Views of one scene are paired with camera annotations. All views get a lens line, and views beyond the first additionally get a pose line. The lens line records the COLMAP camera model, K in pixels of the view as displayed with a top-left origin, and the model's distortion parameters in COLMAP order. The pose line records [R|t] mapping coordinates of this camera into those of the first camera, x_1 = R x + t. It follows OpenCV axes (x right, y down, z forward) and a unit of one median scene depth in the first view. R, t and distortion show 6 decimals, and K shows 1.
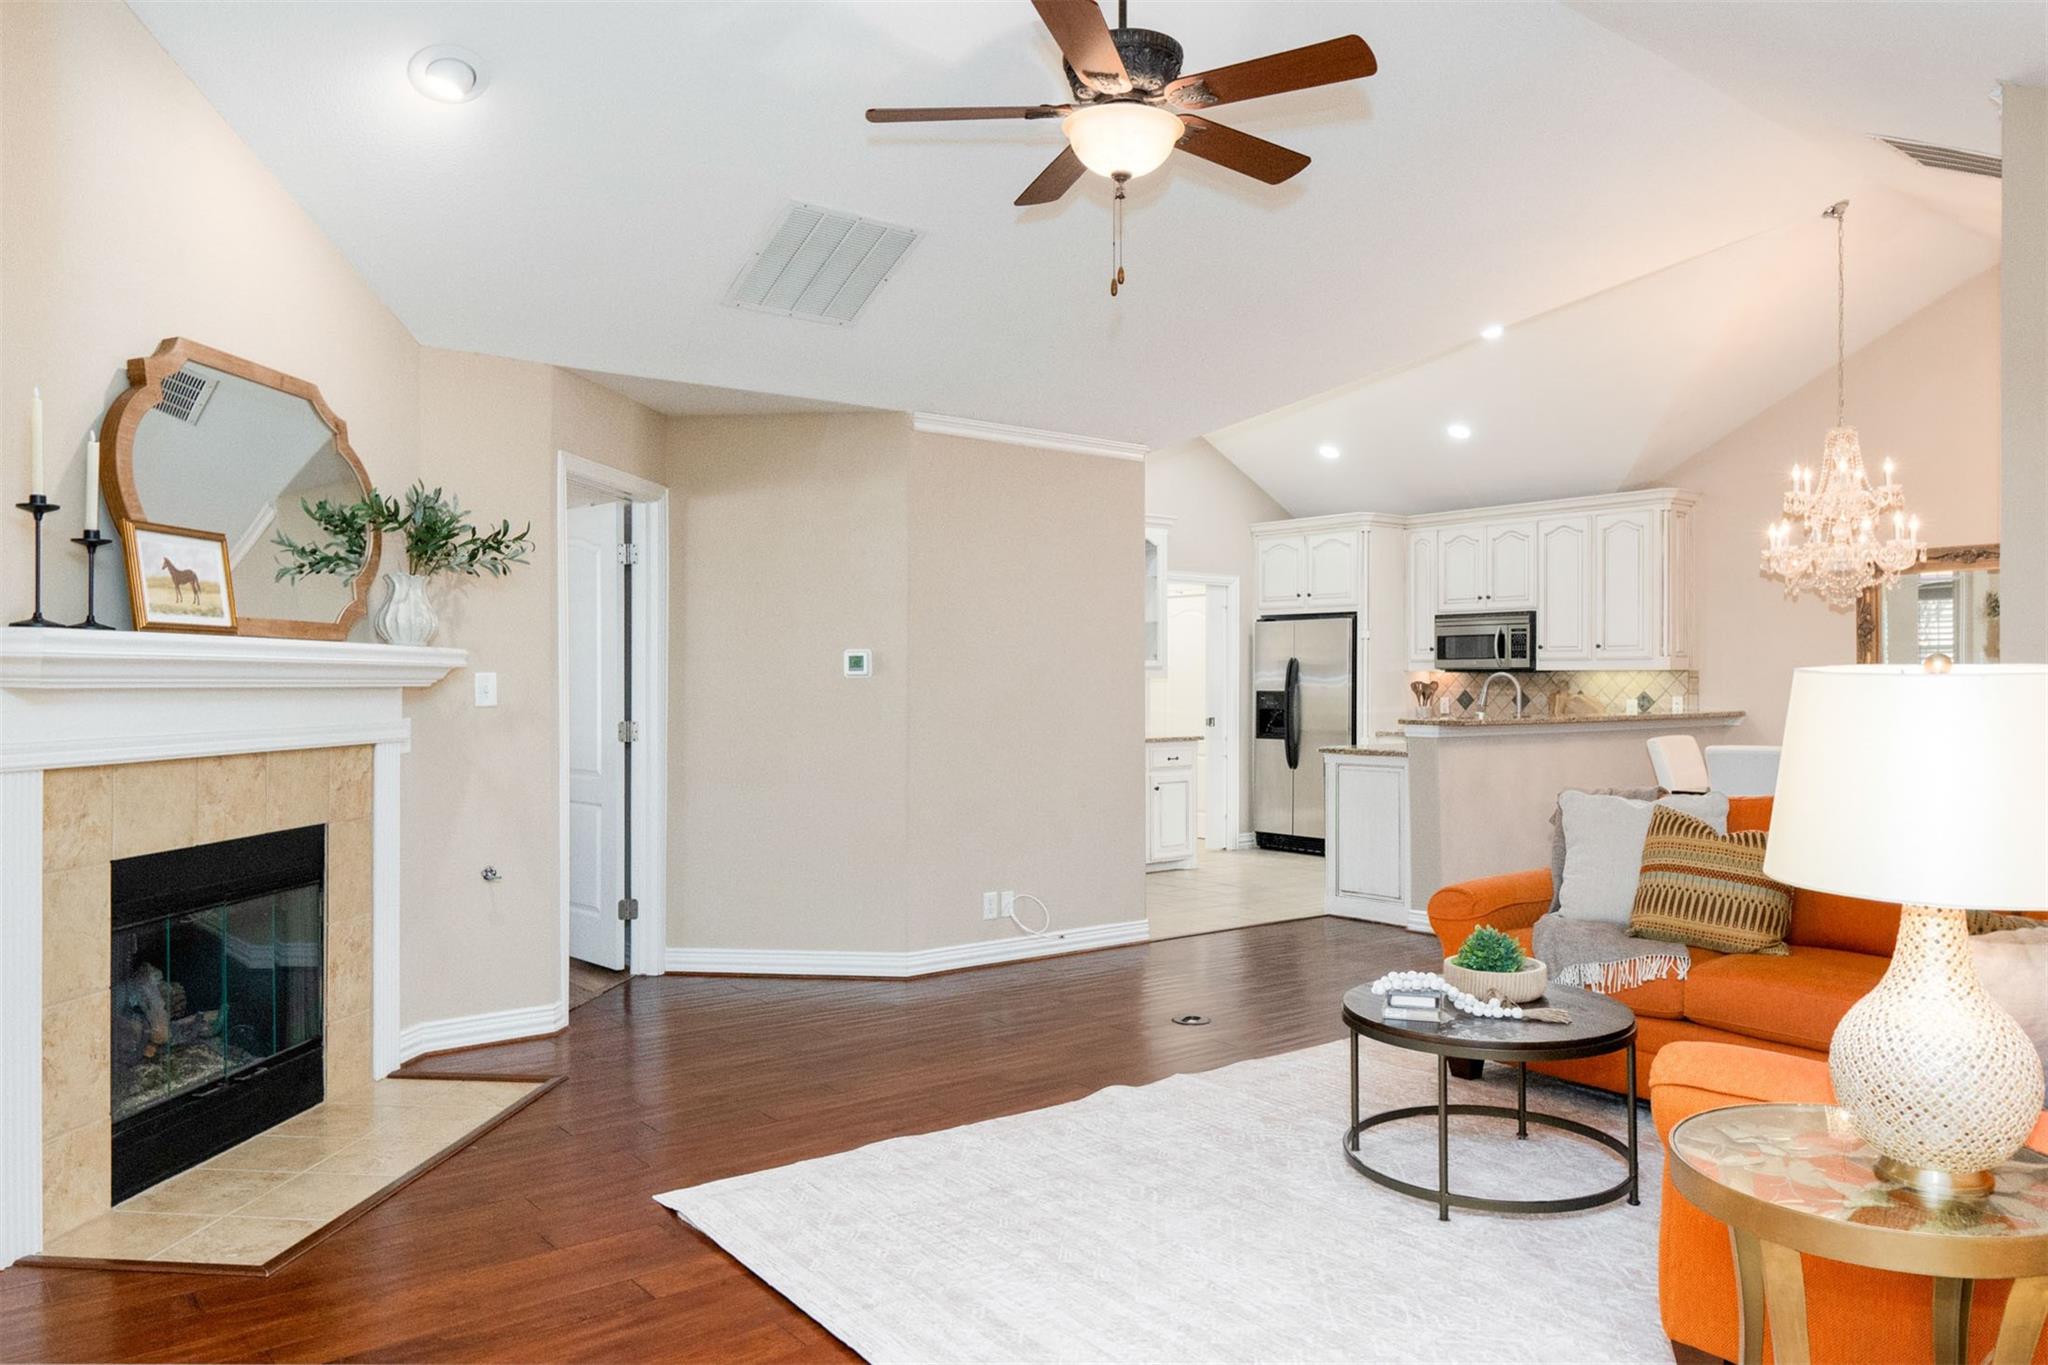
lens RADIAL K [[1411.8, 0, 1024.0], [0, 1411.8, 682.5], [0, 0, 1]] dist [-0.004158, -0.000220]
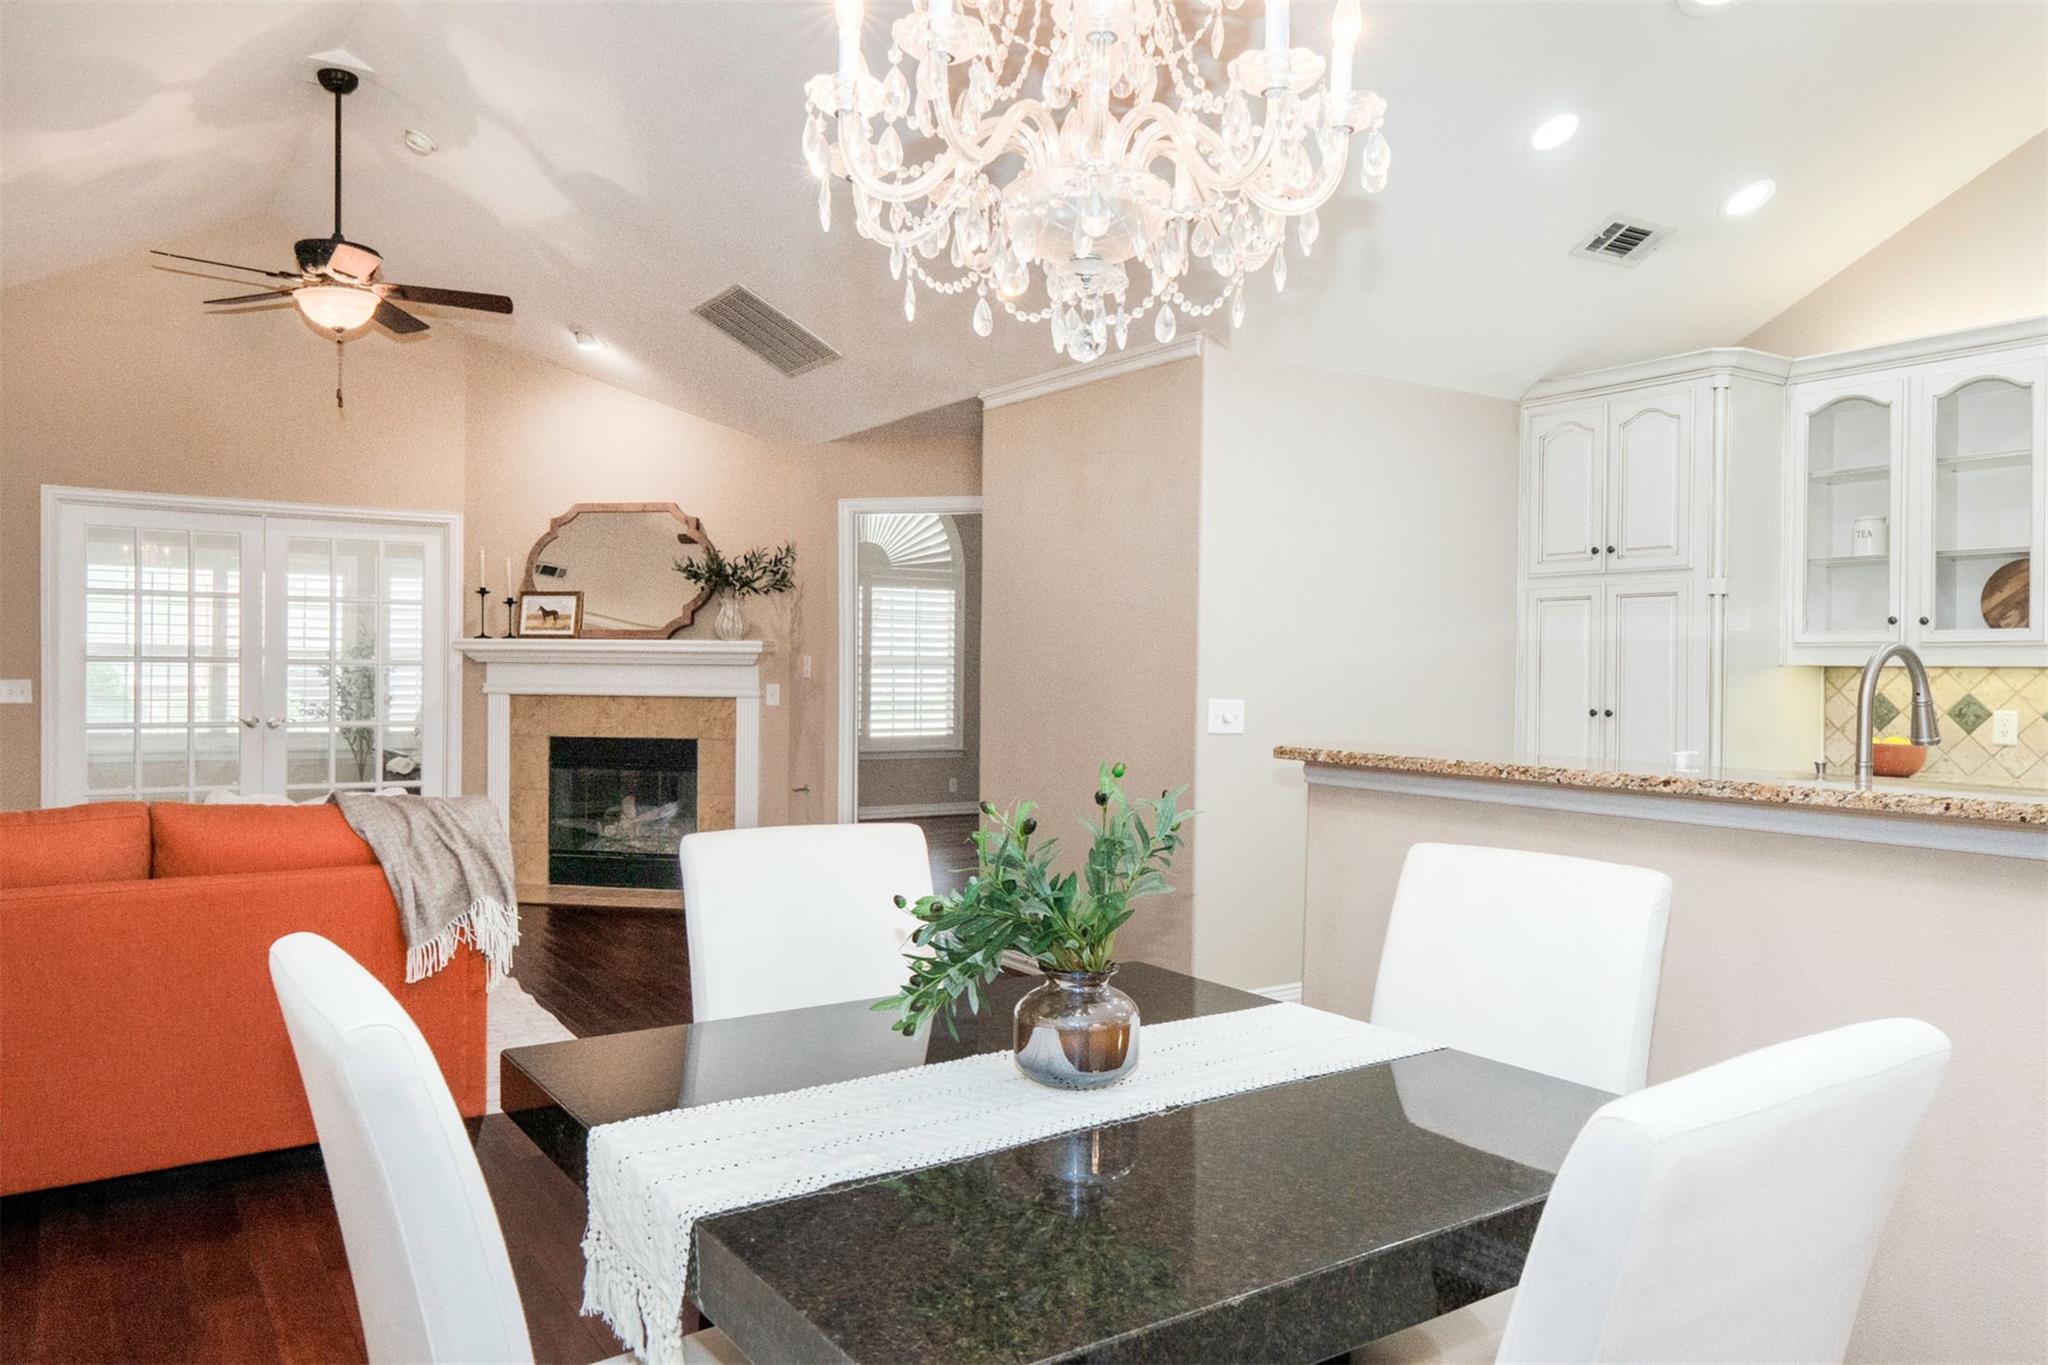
lens RADIAL K [[1442.7, 0, 1079.0], [0, 1442.7, 681.0], [0, 0, 1]] dist [0.000503, 0.001486]
pose [[-0.077187, 0.008936, -0.996977, 0.581135], [-0.010382, 0.999898, 0.009766, 0.000690], [0.996963, 0.011104, -0.077086, 0.716452]]
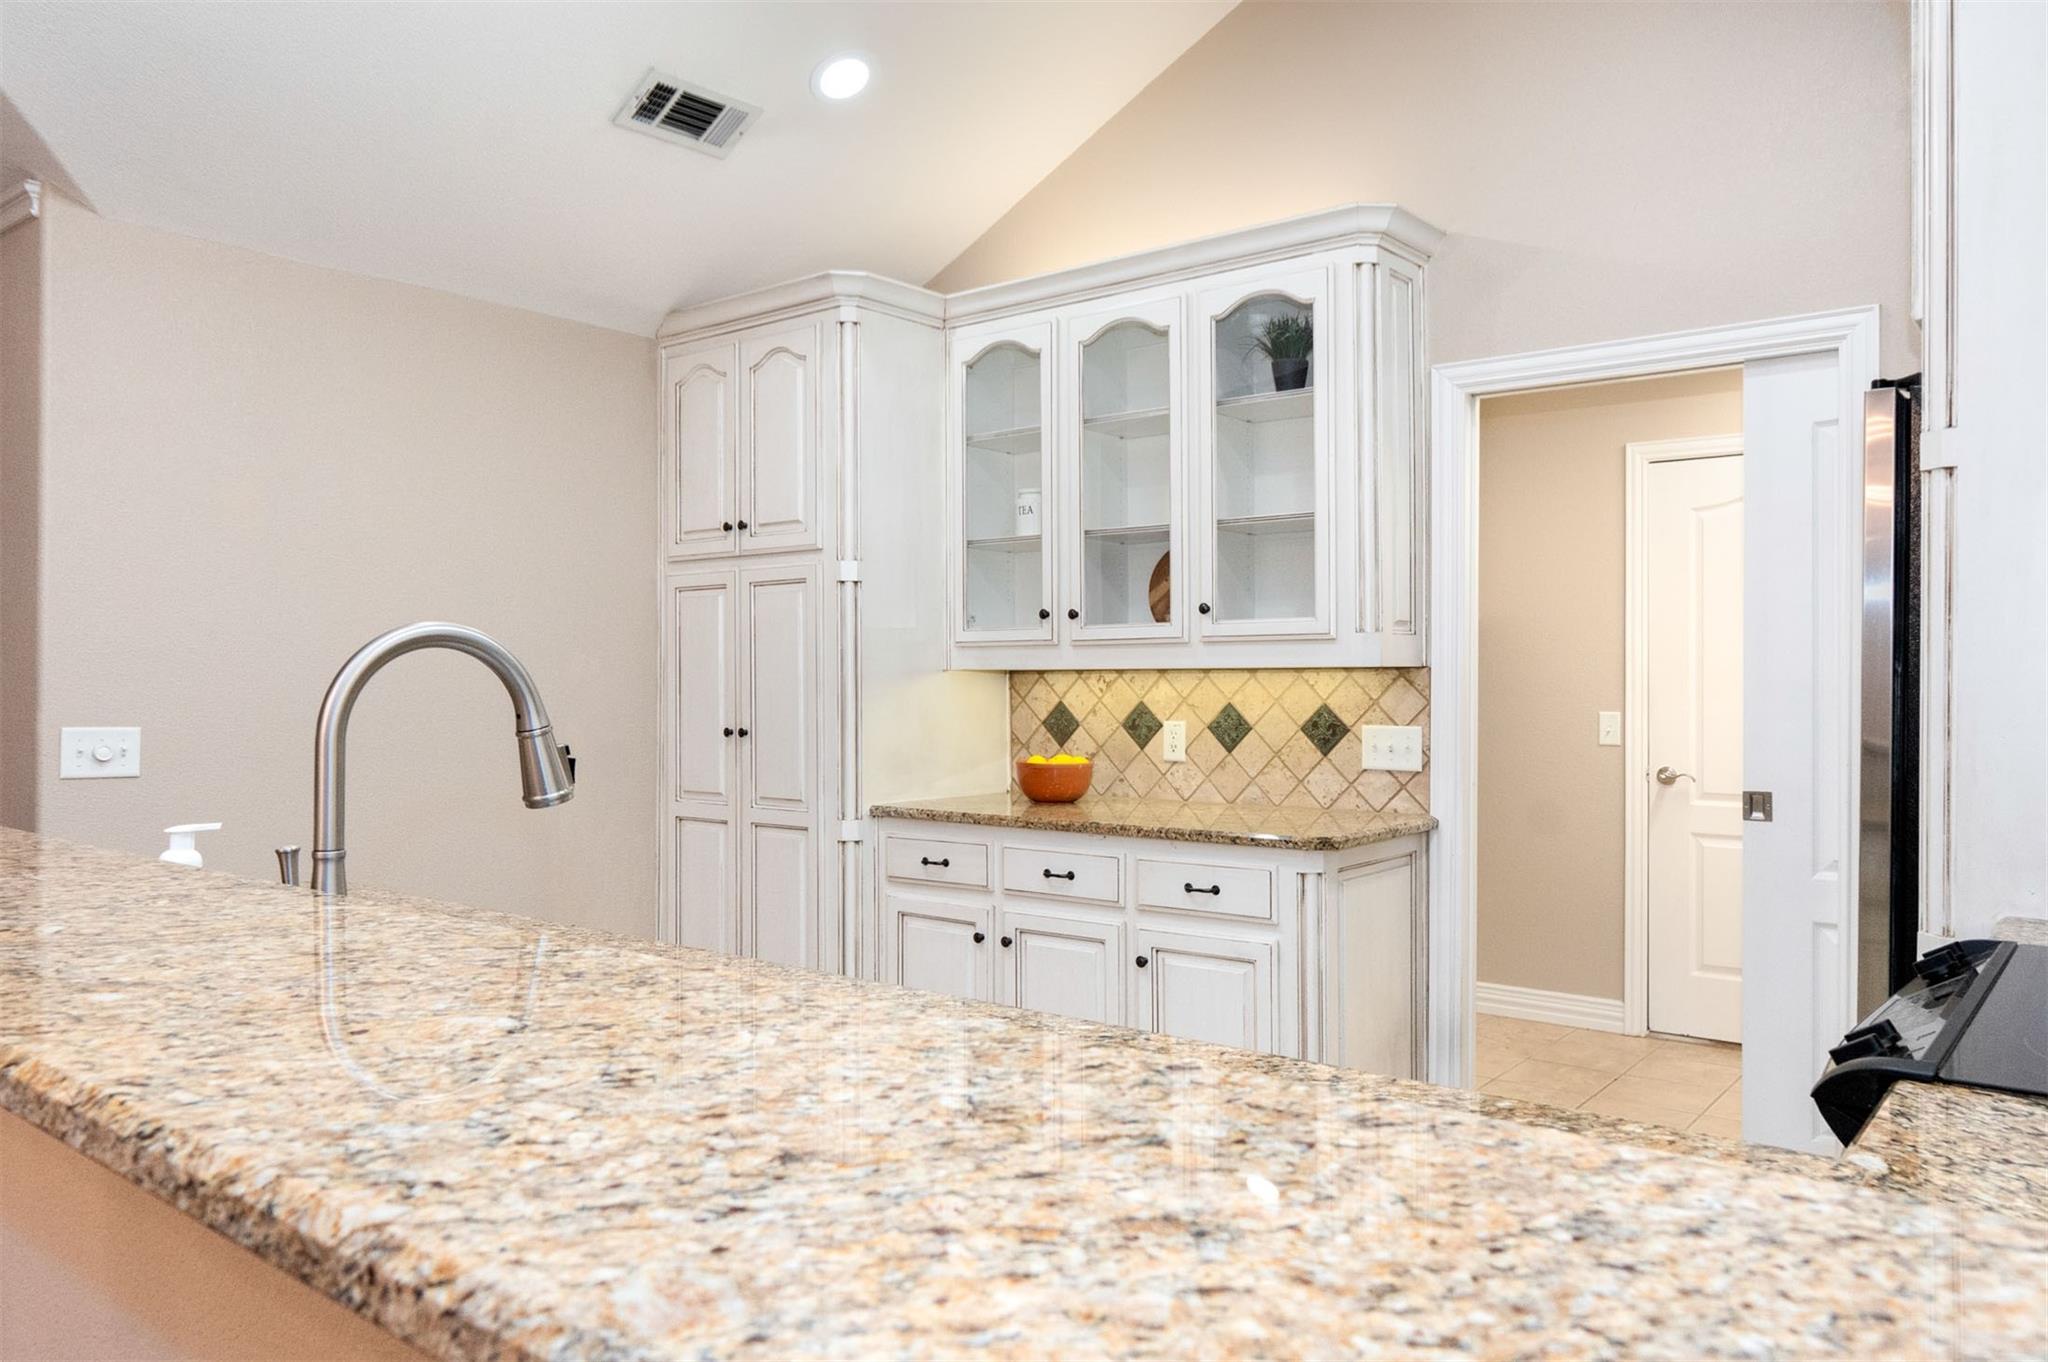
lens RADIAL K [[1442.7, 0, 1079.0], [0, 1442.7, 679.5], [0, 0, 1]] dist [0.000503, 0.001486]
pose [[0.223835, -0.000964, -0.974627, 0.456890], [0.000520, 0.999999, -0.000870, 0.000765], [0.974627, -0.000312, 0.223835, 0.885654]]
